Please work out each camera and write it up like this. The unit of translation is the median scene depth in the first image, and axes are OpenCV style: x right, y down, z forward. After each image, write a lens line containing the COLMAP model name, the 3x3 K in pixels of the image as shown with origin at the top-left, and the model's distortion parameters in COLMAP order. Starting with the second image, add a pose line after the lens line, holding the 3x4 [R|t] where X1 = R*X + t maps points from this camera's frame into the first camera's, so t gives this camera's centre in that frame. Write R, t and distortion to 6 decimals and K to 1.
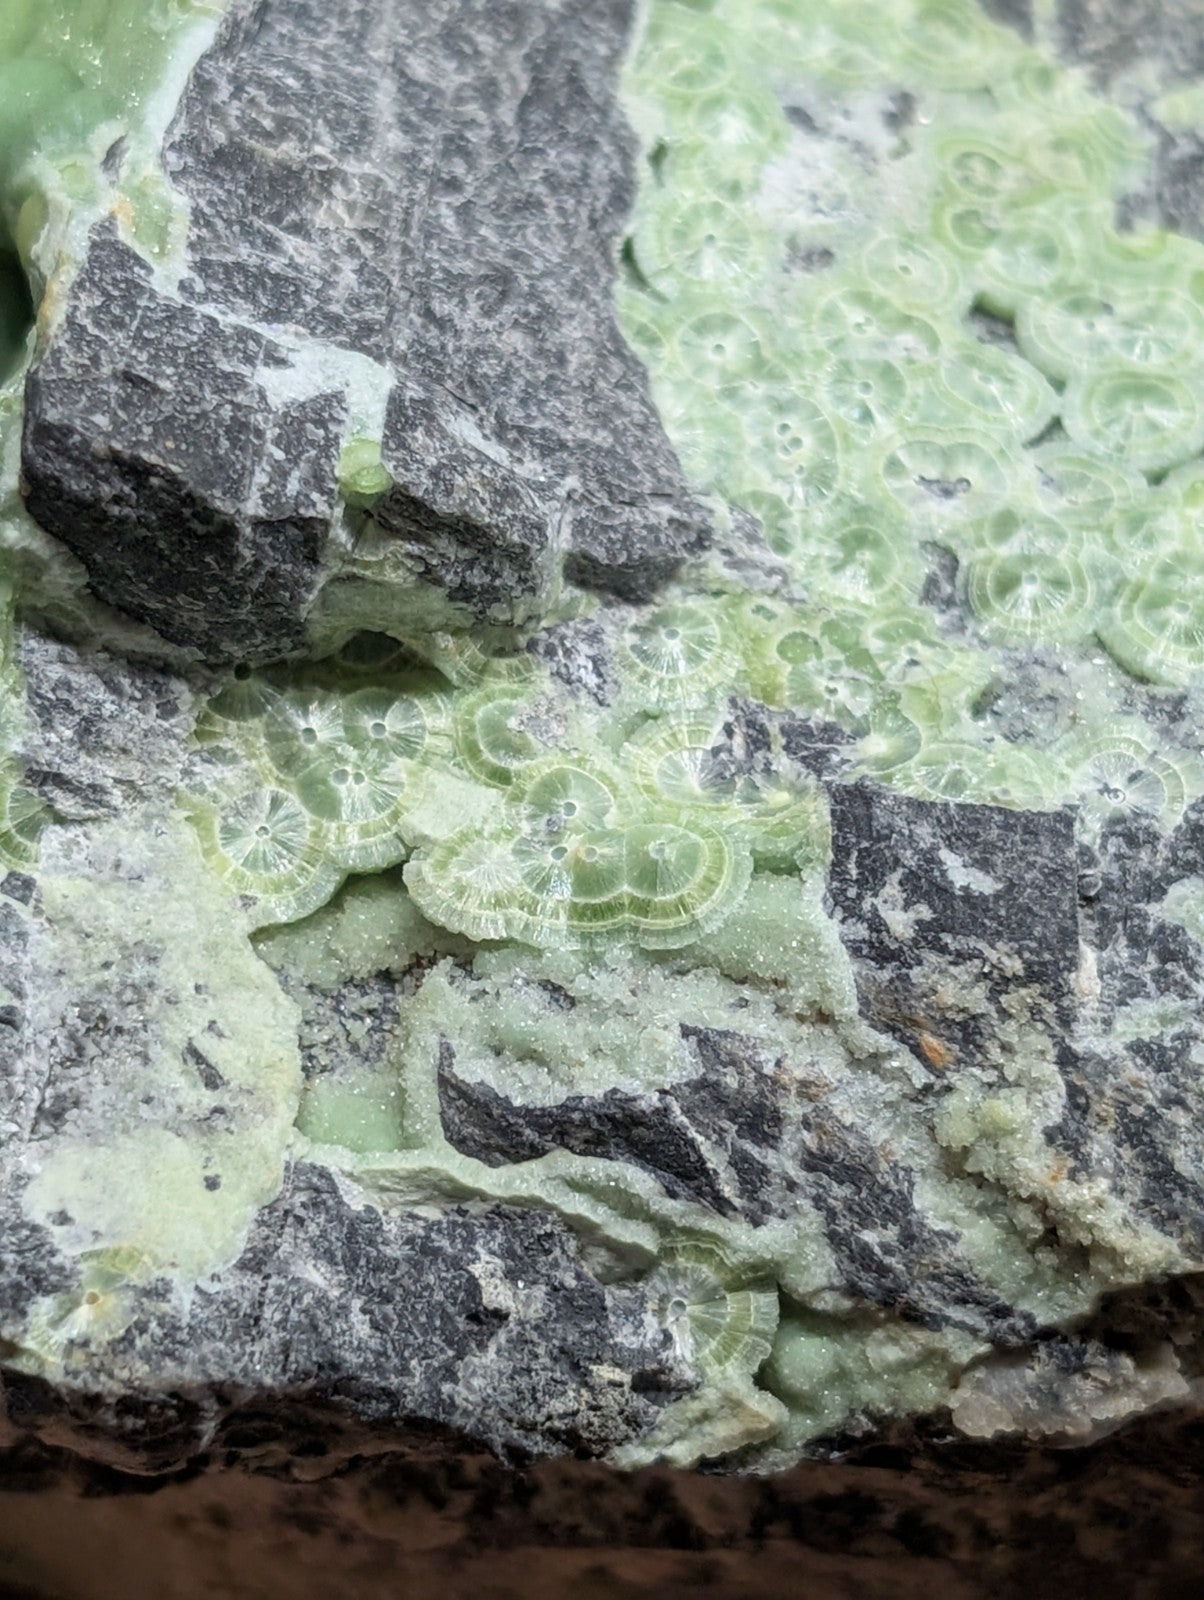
lens RADIAL K [[4237.2, 0, 583.1], [0, 4237.2, 843.5], [0, 0, 1]] dist [0.254533, -1.682613]
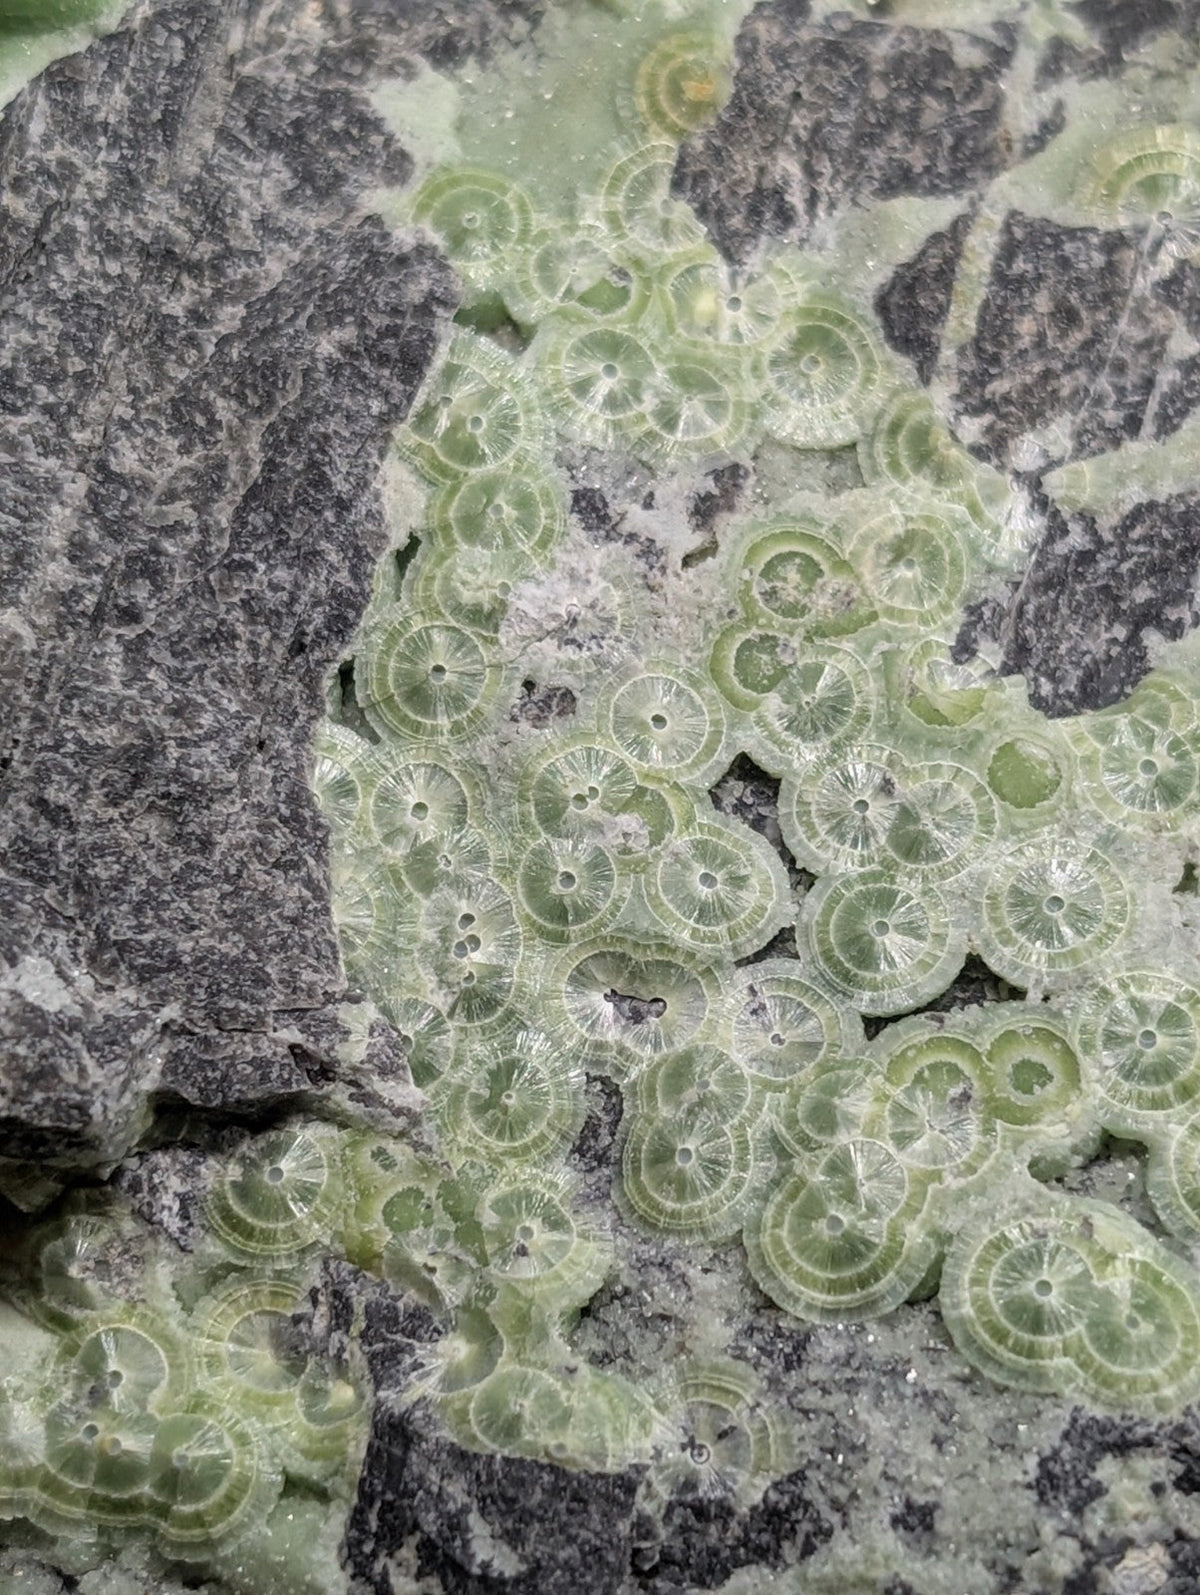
lens RADIAL K [[4224.0, 0, 581.2], [0, 4224.0, 840.9], [0, 0, 1]] dist [0.254533, -1.682613]
pose [[0.959352, 0.144906, -0.242168, 0.306229], [-0.075494, 0.958610, 0.274532, -0.388423], [0.271926, -0.245091, 0.930584, 0.191115]]
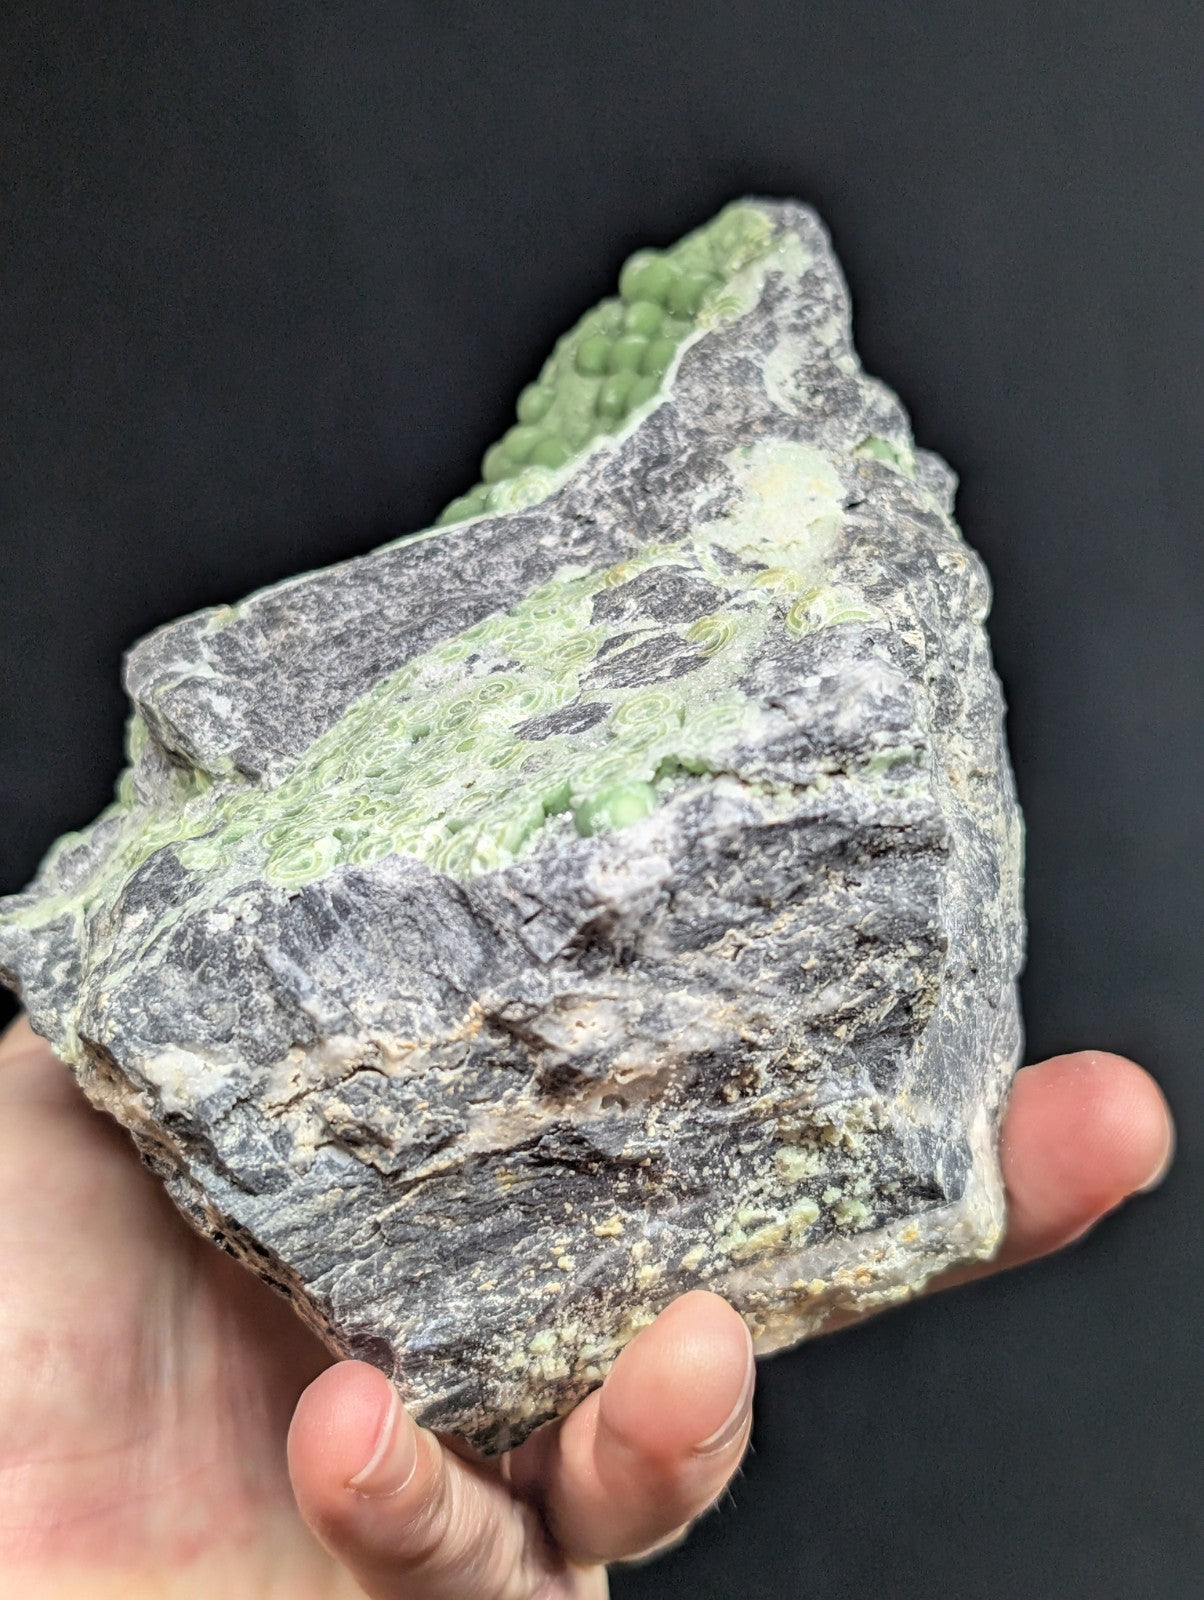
lens RADIAL K [[2388.0, 0, 637.9], [0, 2388.0, 768.9], [0, 0, 1]] dist [0.252832, -1.677942]
pose [[0.285606, 0.152485, -0.946138, 1.539005], [-0.416505, 0.908897, 0.020755, -0.203993], [0.863107, 0.388143, 0.323097, 0.755593]]
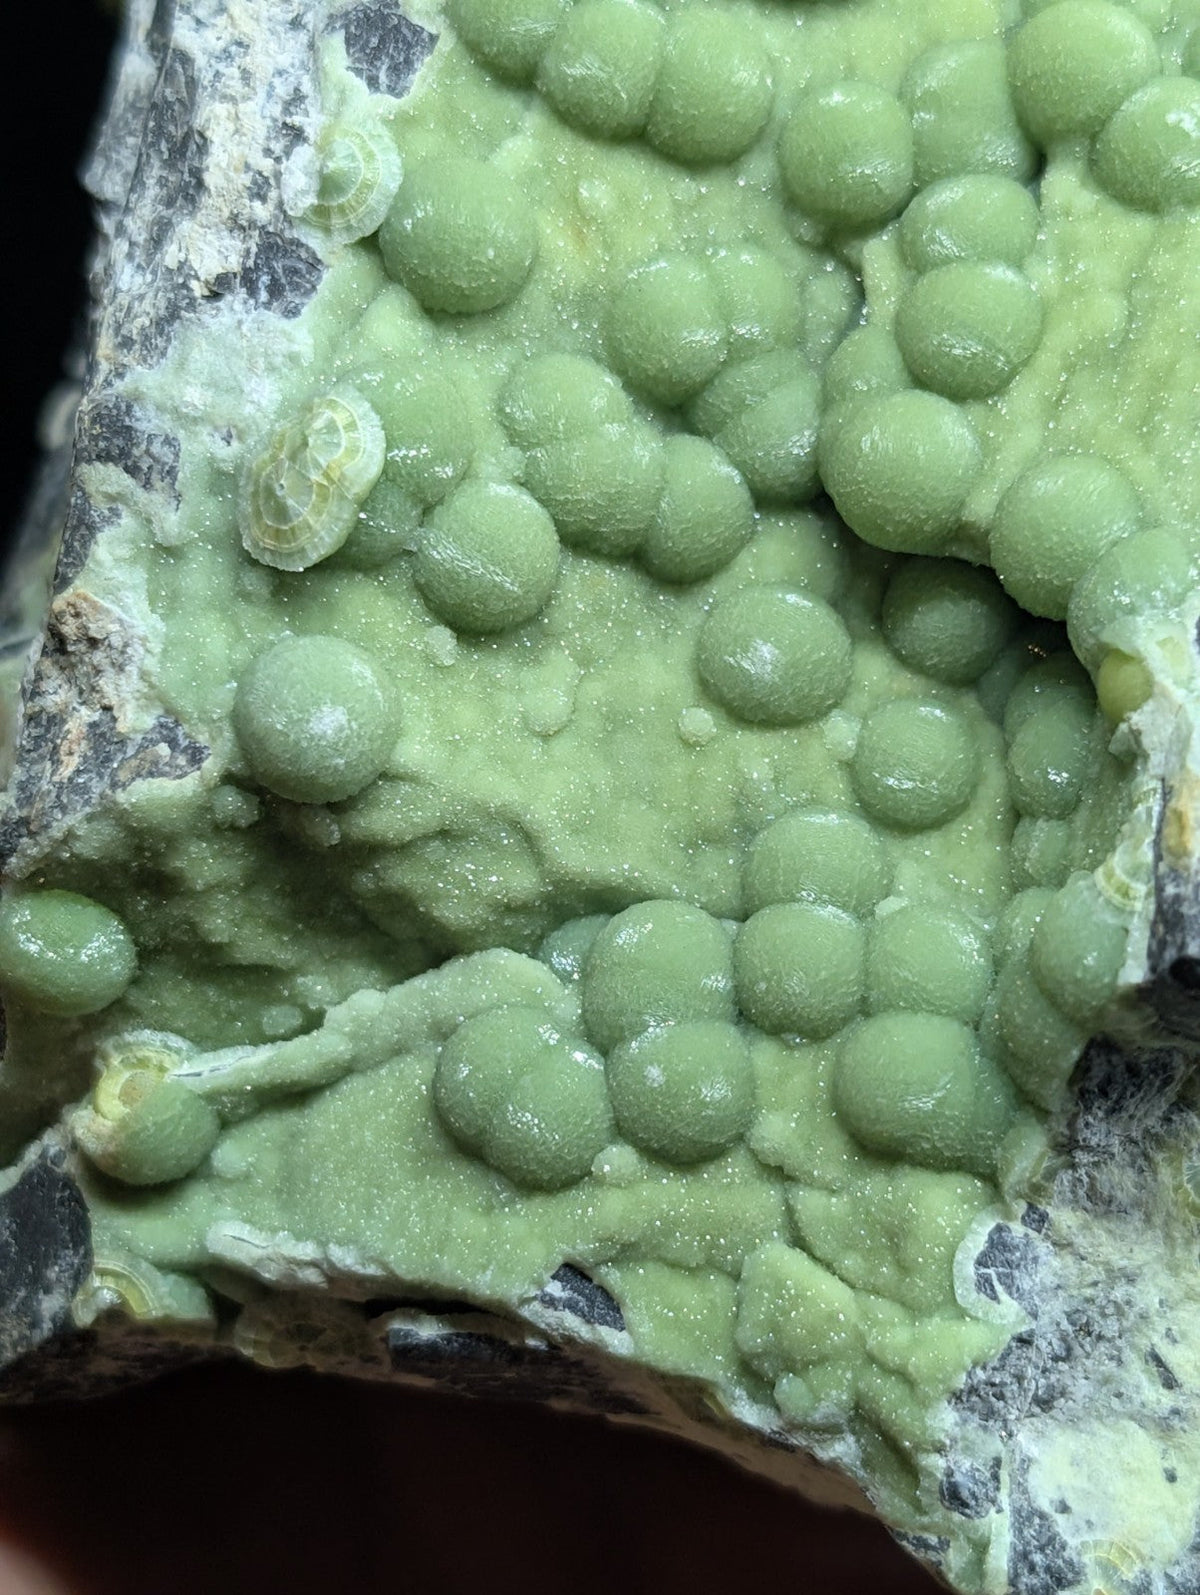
lens RADIAL K [[3433.2, 0, 662.2], [0, 3433.2, 795.6], [0, 0, 1]] dist [0.361842, -3.140183]
pose [[0.981810, 0.084369, 0.170092, -0.417540], [-0.140426, 0.925615, 0.351451, -0.437067], [-0.127788, -0.368944, 0.920625, 0.142670]]
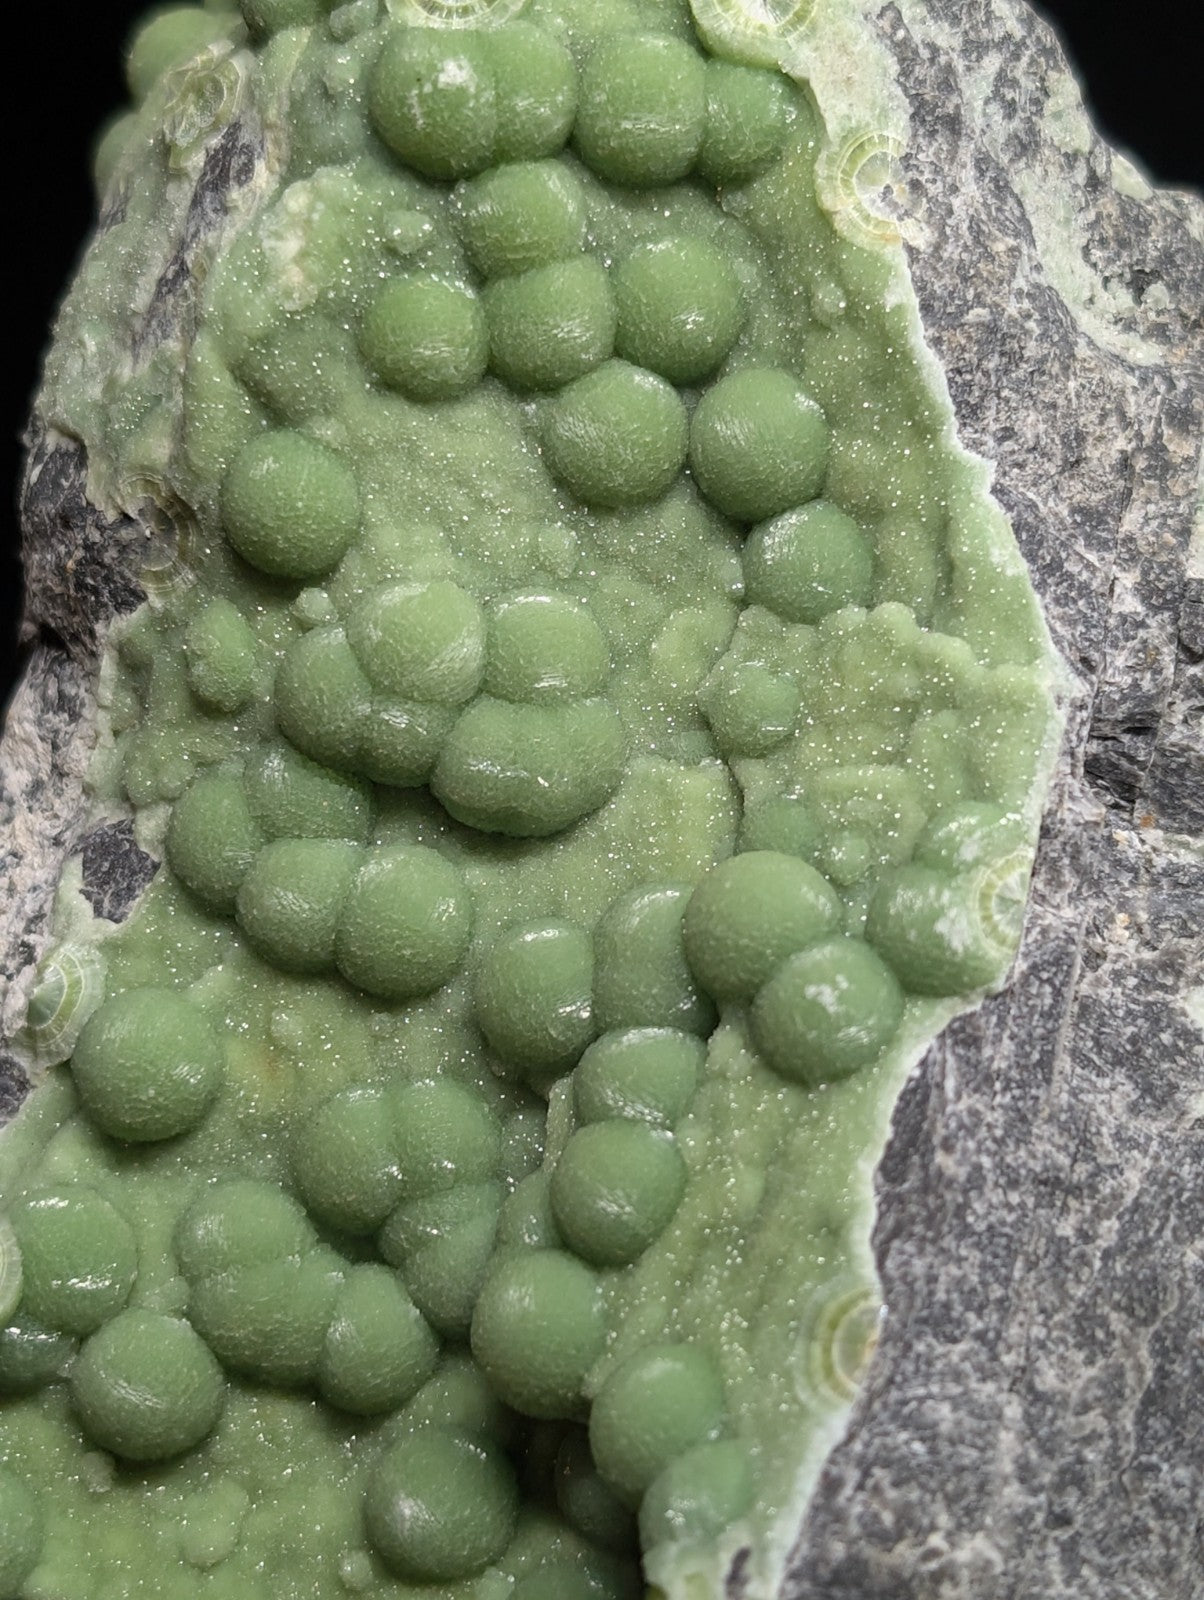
lens RADIAL K [[3445.2, 0, 594.6], [0, 3445.2, 765.8], [0, 0, 1]] dist [0.312650, -2.341934]
pose [[0.974408, 0.130408, -0.183094, -0.010601], [-0.070132, 0.950227, 0.303563, -0.632155], [0.213568, -0.282953, 0.935054, 0.229295]]
